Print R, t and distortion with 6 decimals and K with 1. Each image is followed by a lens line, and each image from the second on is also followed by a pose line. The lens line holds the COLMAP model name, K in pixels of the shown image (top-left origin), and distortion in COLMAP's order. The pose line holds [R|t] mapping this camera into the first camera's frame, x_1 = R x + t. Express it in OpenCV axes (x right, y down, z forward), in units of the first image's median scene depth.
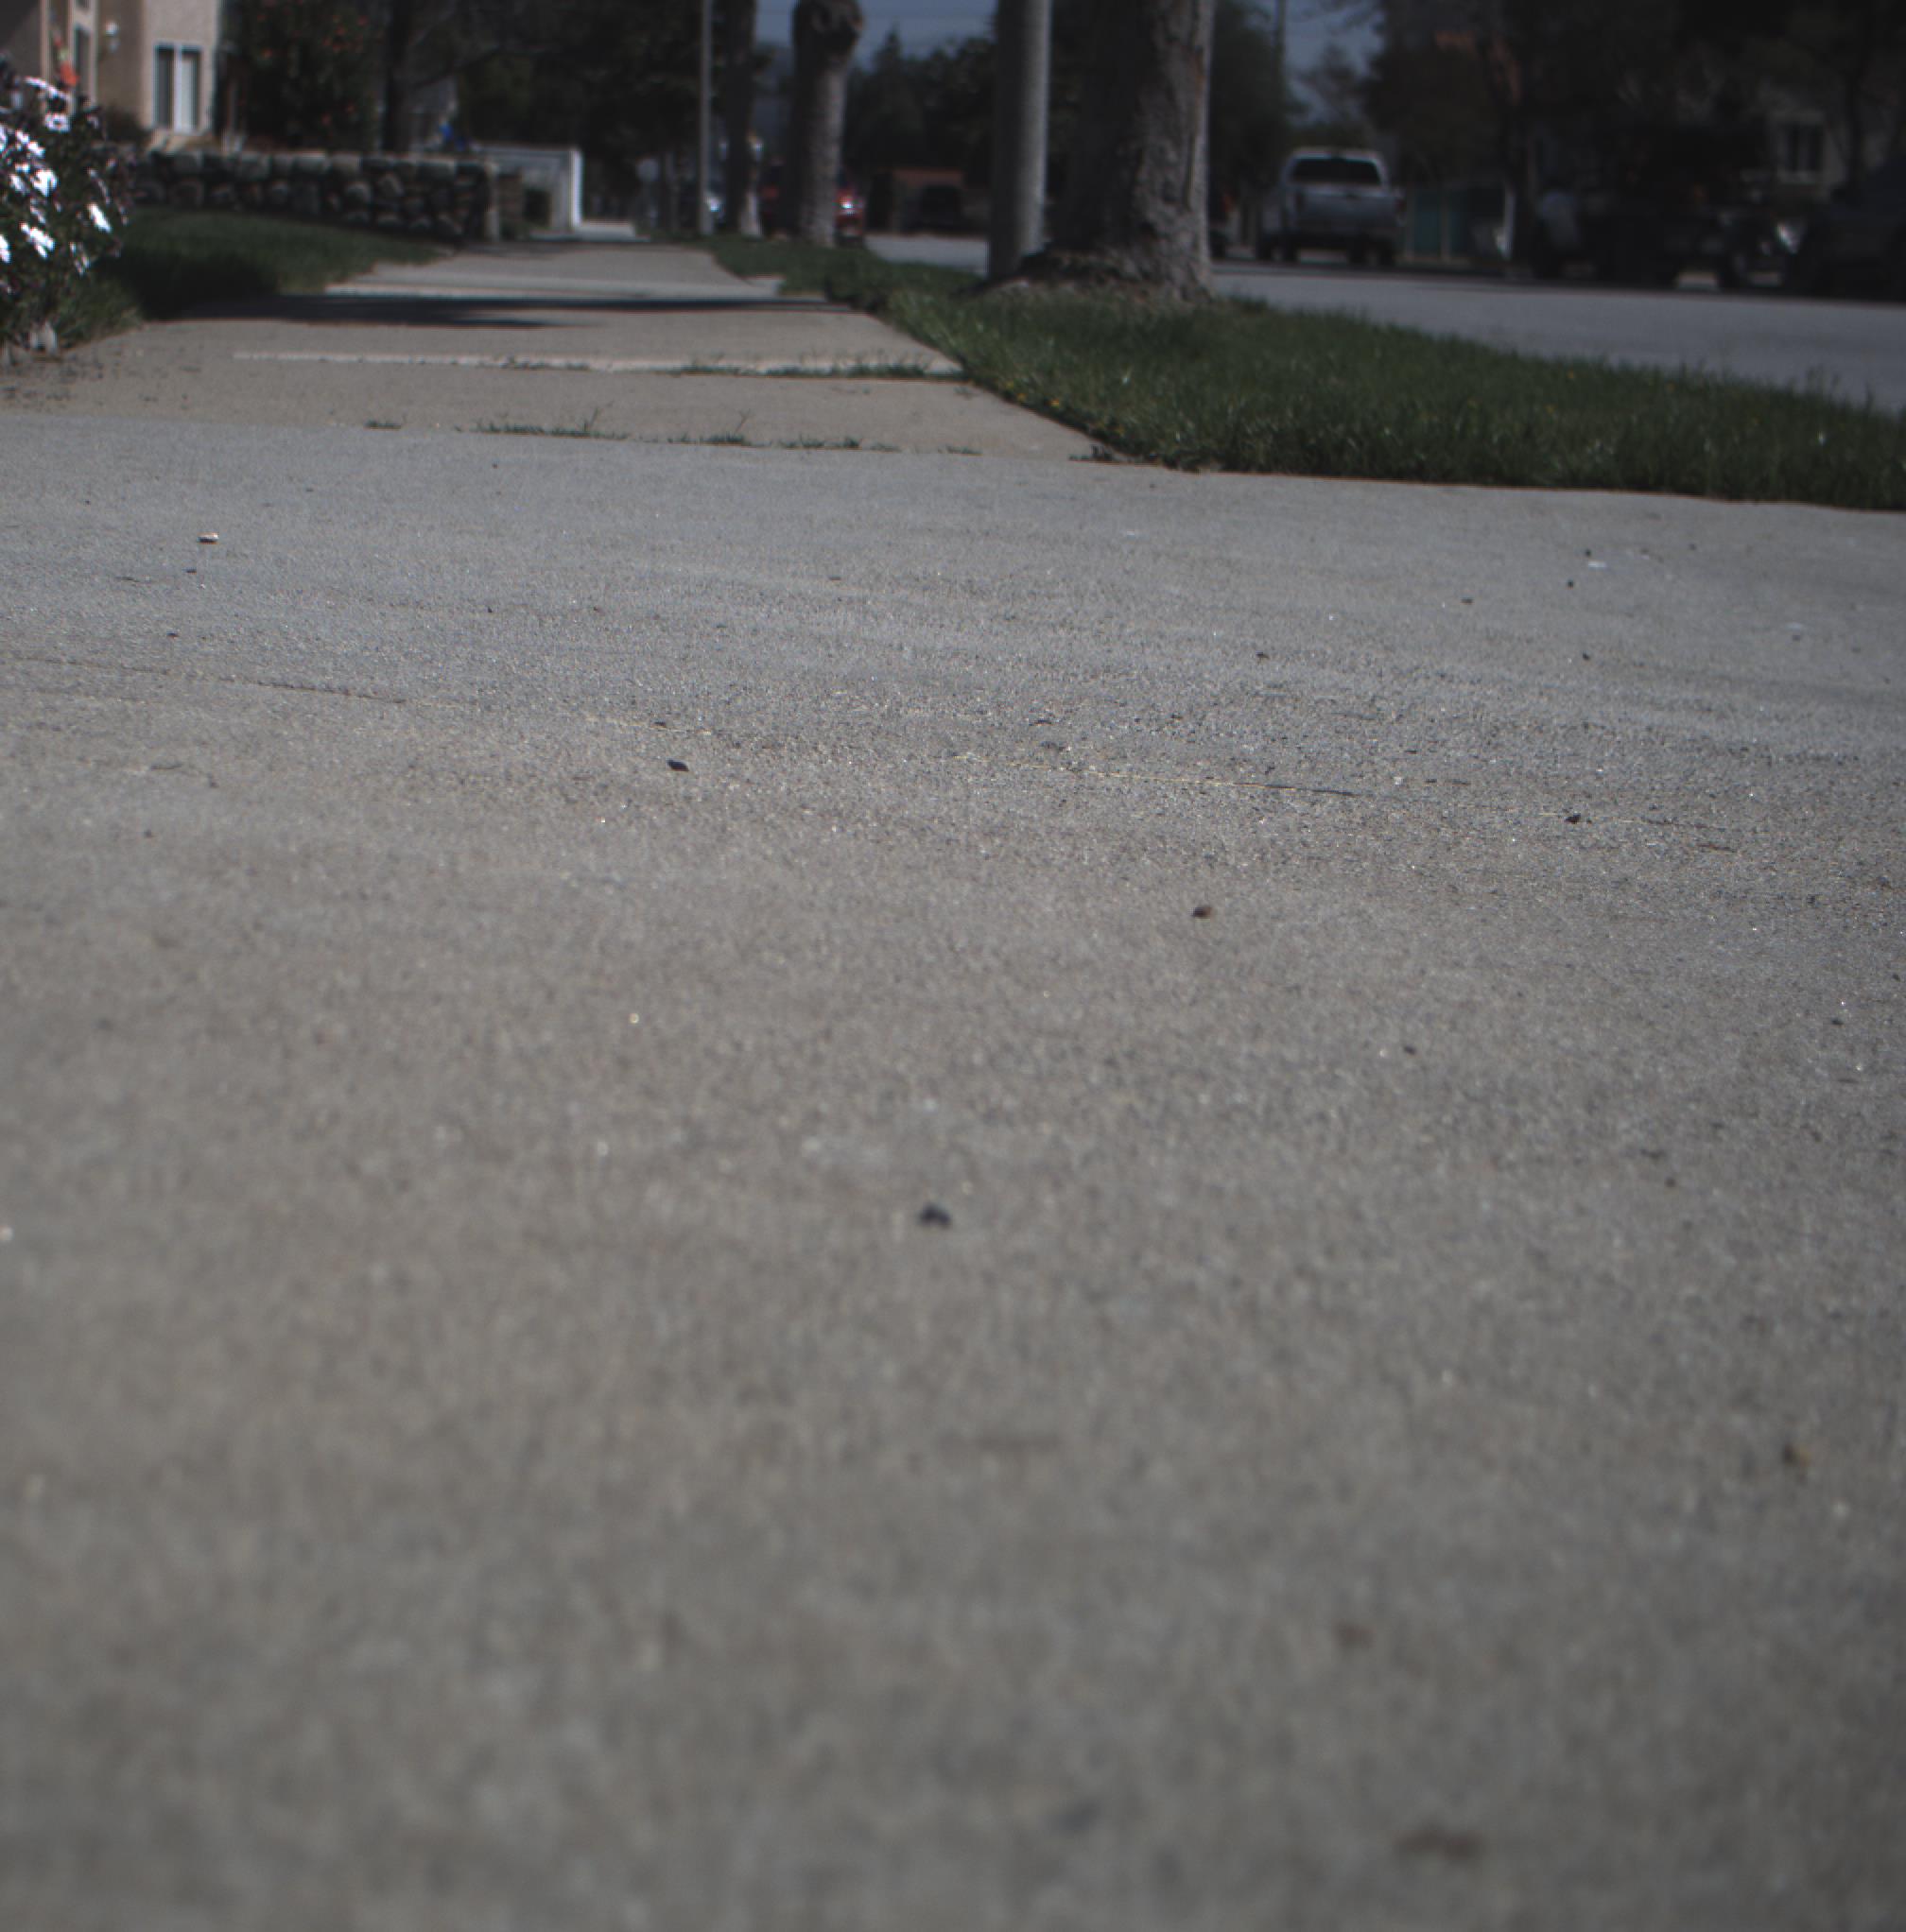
lens RADIAL K [[4424.6, 0, 715.3], [0, 4424.6, 964.6], [0, 0, 1]] dist [-0.177608, 0.956399]
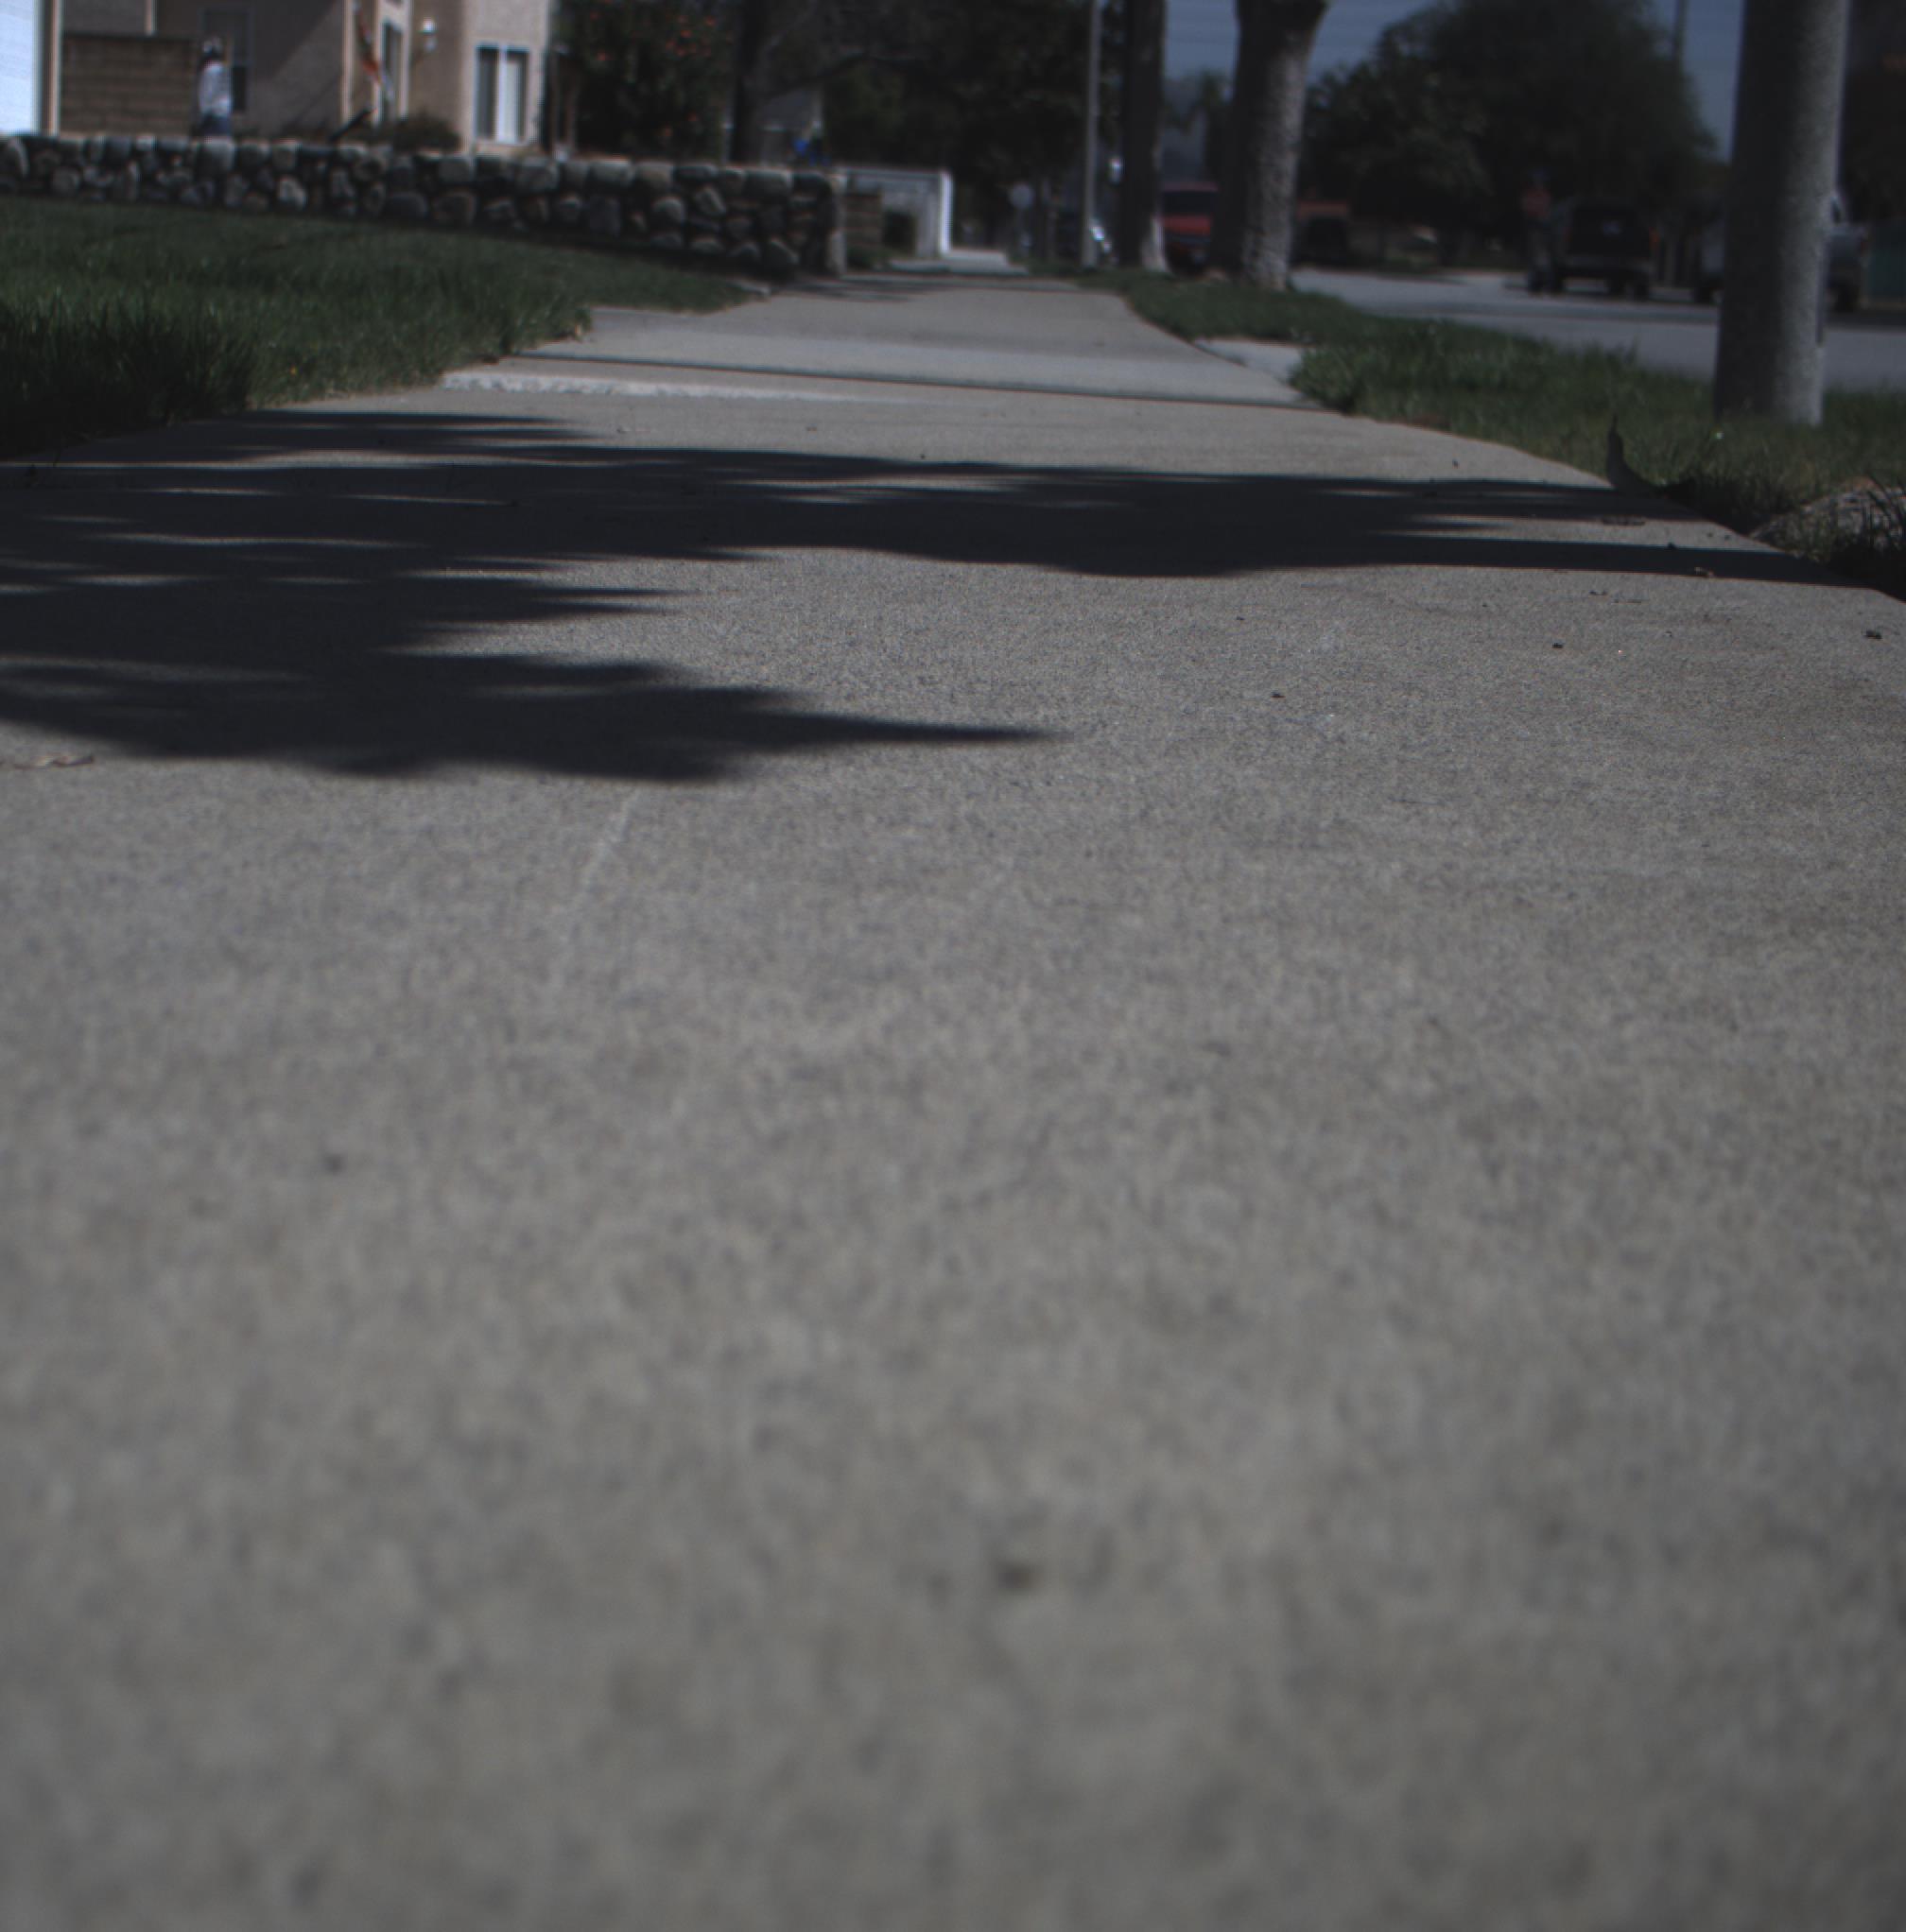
lens RADIAL K [[4424.6, 0, 715.3], [0, 4424.6, 964.6], [0, 0, 1]] dist [-0.177608, 0.956399]
pose [[0.996503, 0.026283, -0.079319, -0.006411], [-0.026745, 0.999631, -0.004764, -0.037408], [0.079165, 0.006868, 0.996838, 0.219601]]
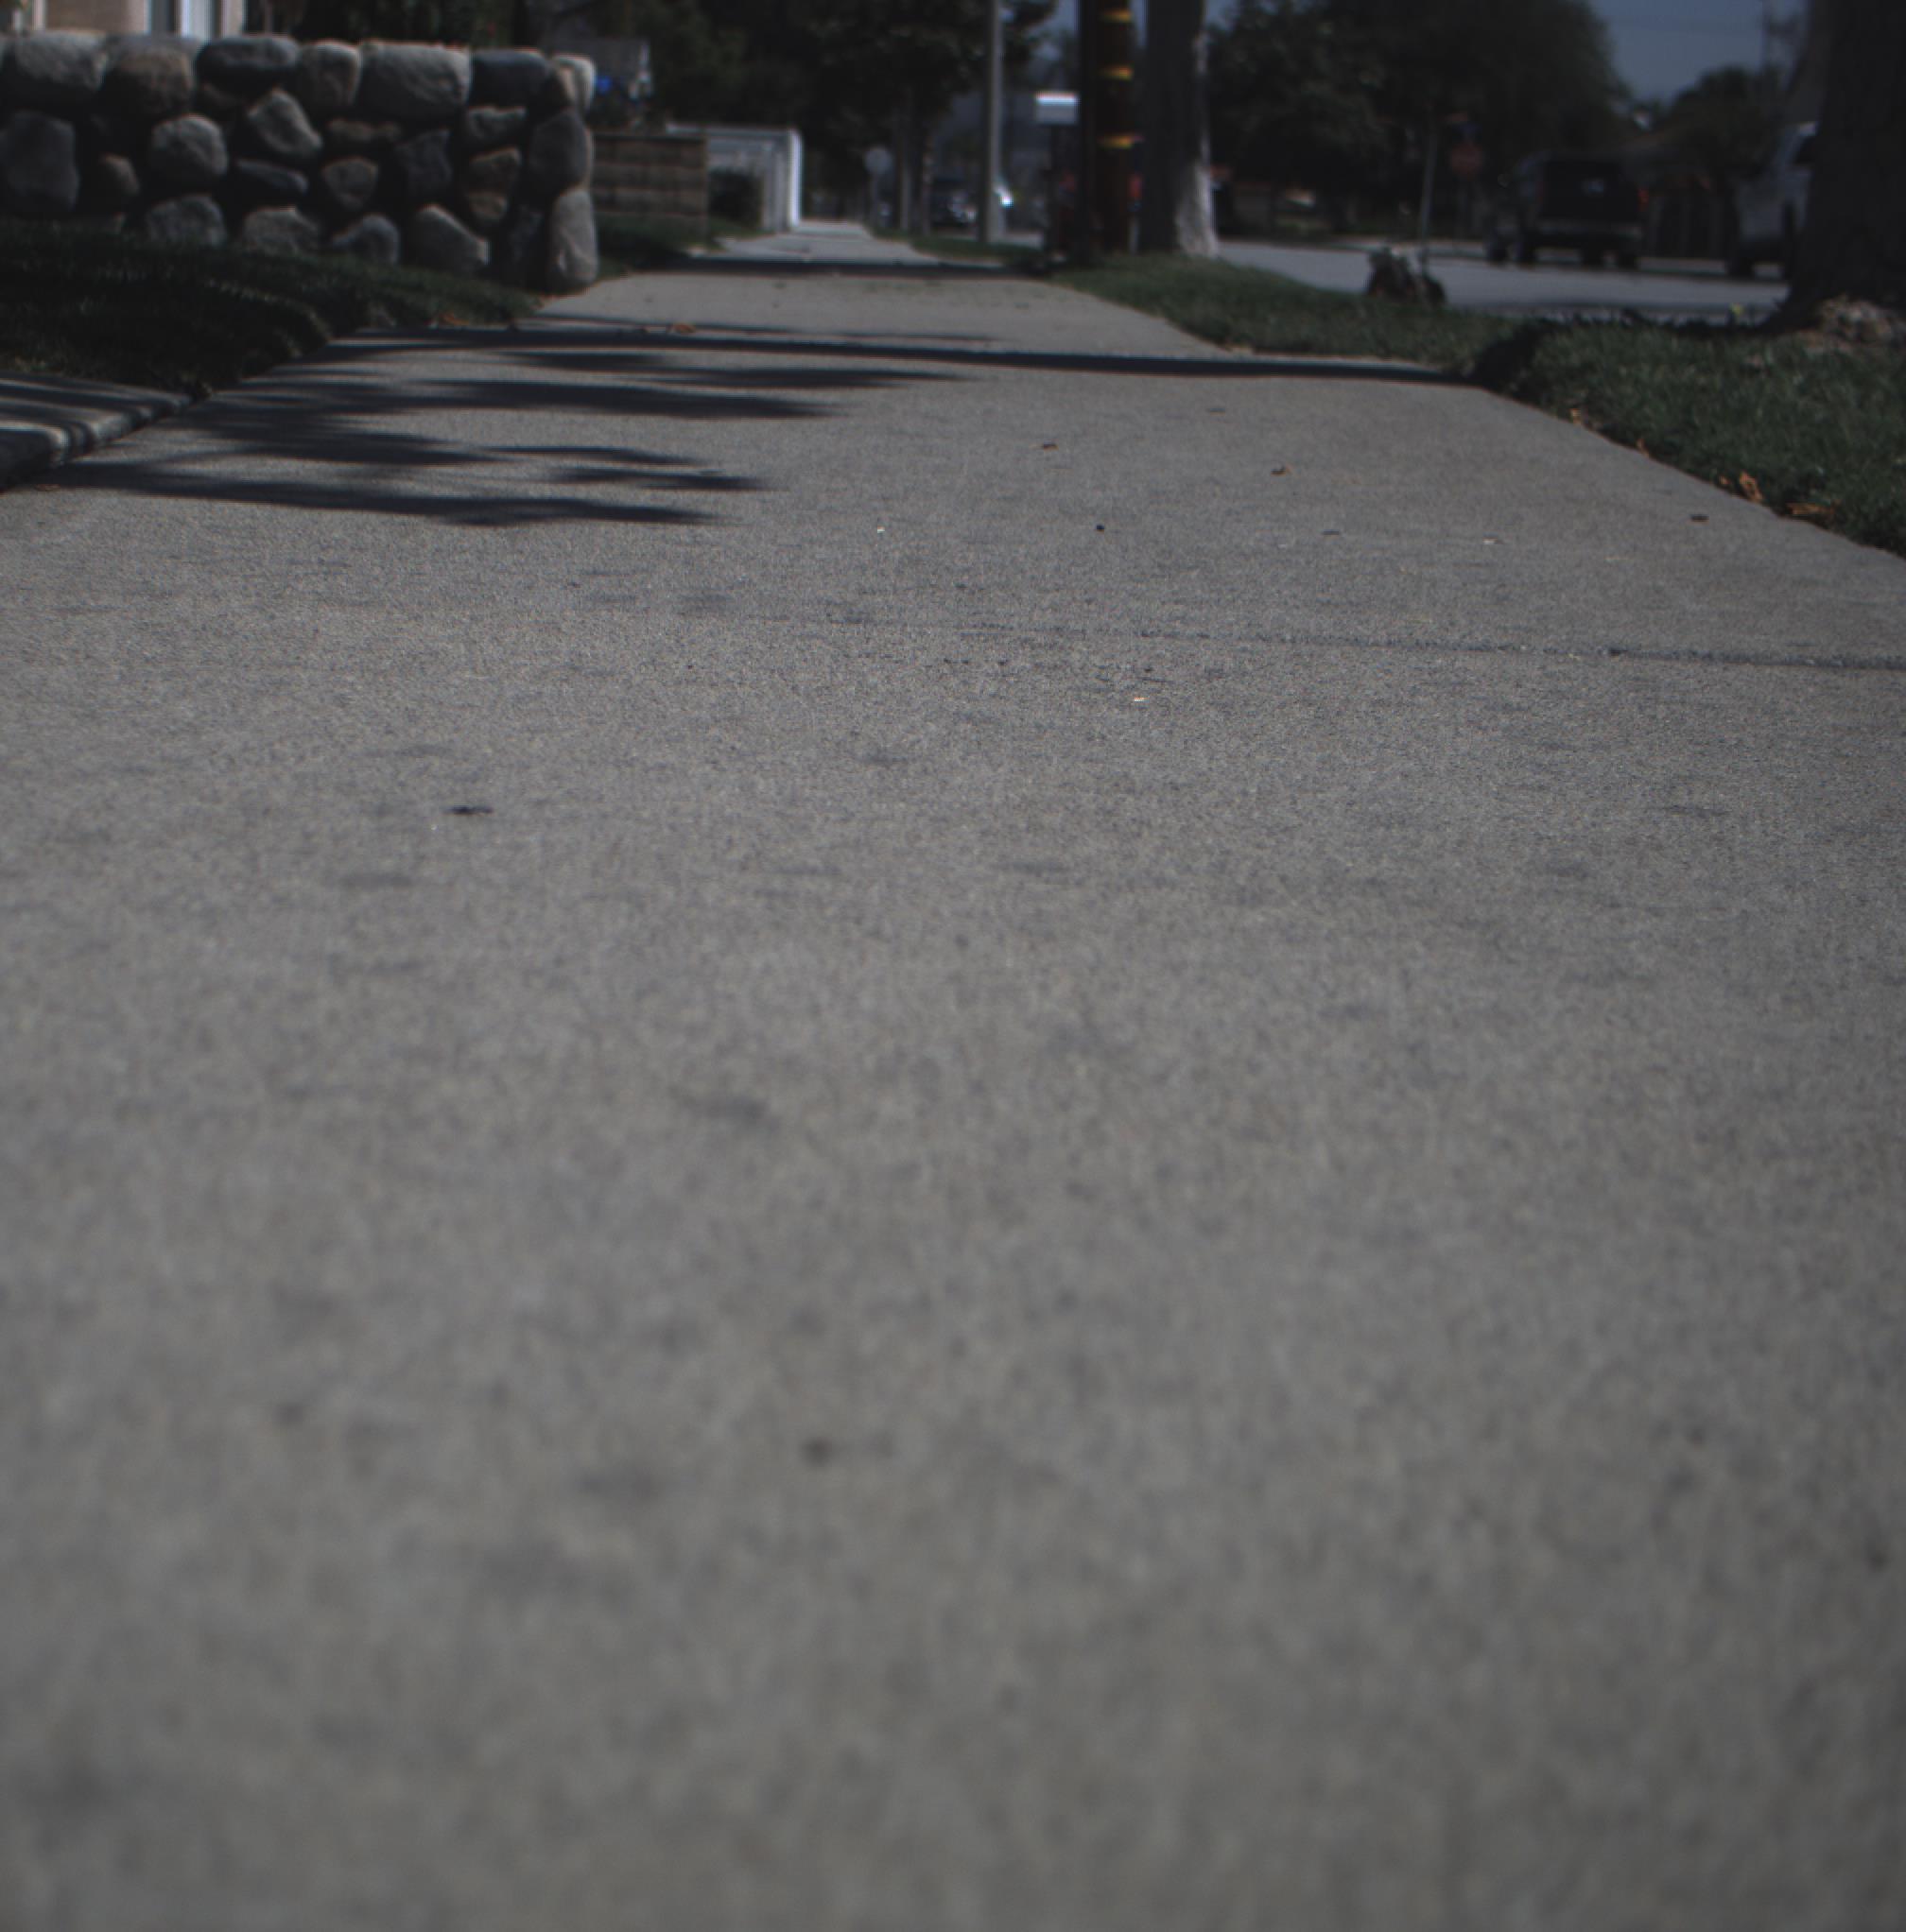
lens RADIAL K [[4424.6, 0, 715.3], [0, 4424.6, 964.6], [0, 0, 1]] dist [-0.177608, 0.956399]
pose [[0.998841, 0.009417, -0.047206, -0.024286], [-0.009401, 0.999956, 0.000562, -0.117803], [0.047209, -0.000118, 0.998885, 0.693615]]
